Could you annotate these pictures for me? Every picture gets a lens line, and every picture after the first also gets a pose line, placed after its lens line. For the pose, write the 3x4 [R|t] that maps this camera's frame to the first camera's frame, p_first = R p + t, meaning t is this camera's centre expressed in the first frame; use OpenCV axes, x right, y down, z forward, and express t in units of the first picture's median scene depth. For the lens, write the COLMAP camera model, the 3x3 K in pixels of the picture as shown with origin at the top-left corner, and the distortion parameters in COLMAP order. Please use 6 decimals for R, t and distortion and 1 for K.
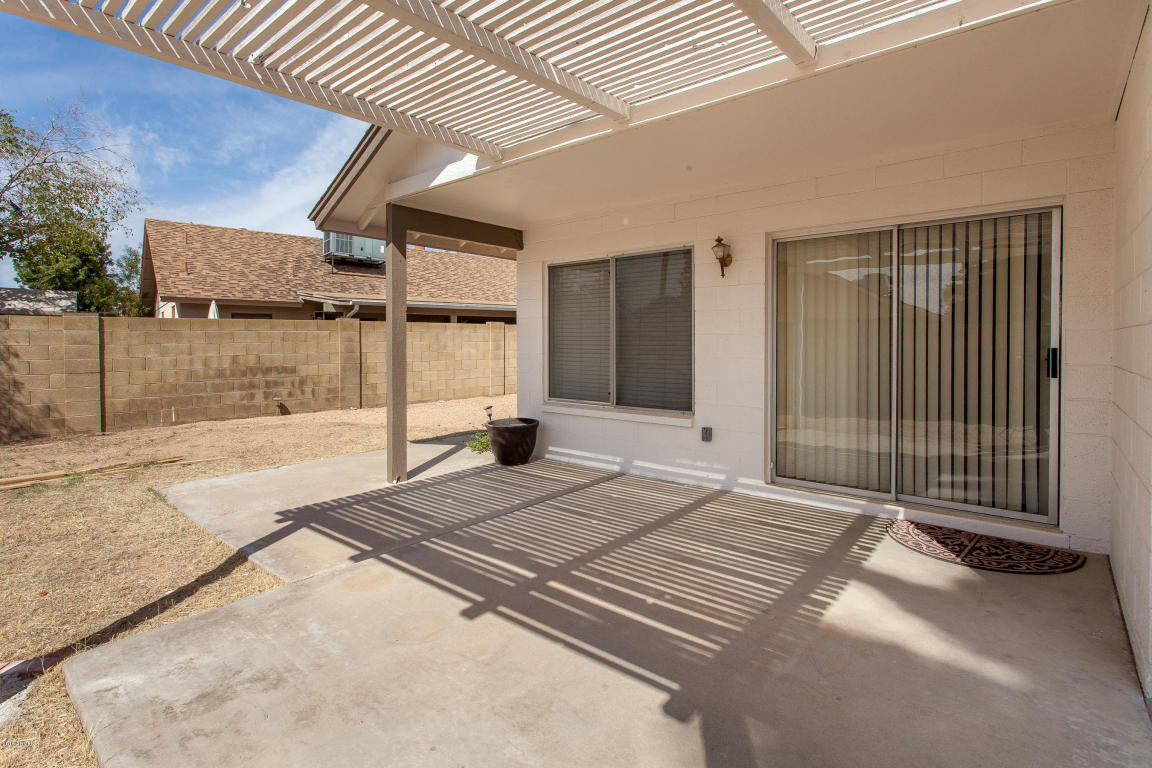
lens RADIAL K [[577.7, 0, 595.6], [0, 577.7, 344.7], [0, 0, 1]] dist [0.001204, 0.001093]
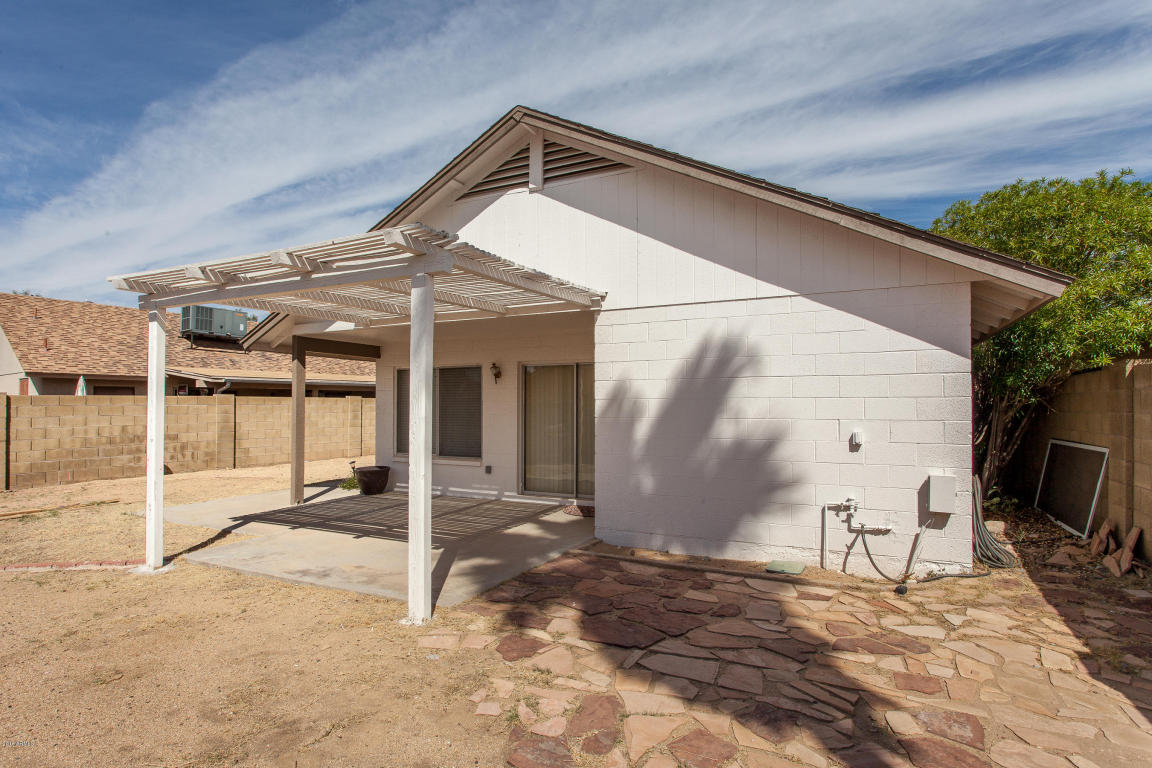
lens RADIAL K [[573.5, 0, 609.1], [0, 573.5, 399.9], [0, 0, 1]] dist [0.001093, 0.000442]
pose [[0.966021, 0.006180, 0.258391, 0.050928], [-0.001936, 0.999859, -0.016678, -0.019077], [-0.258458, 0.015611, 0.965896, -0.464347]]
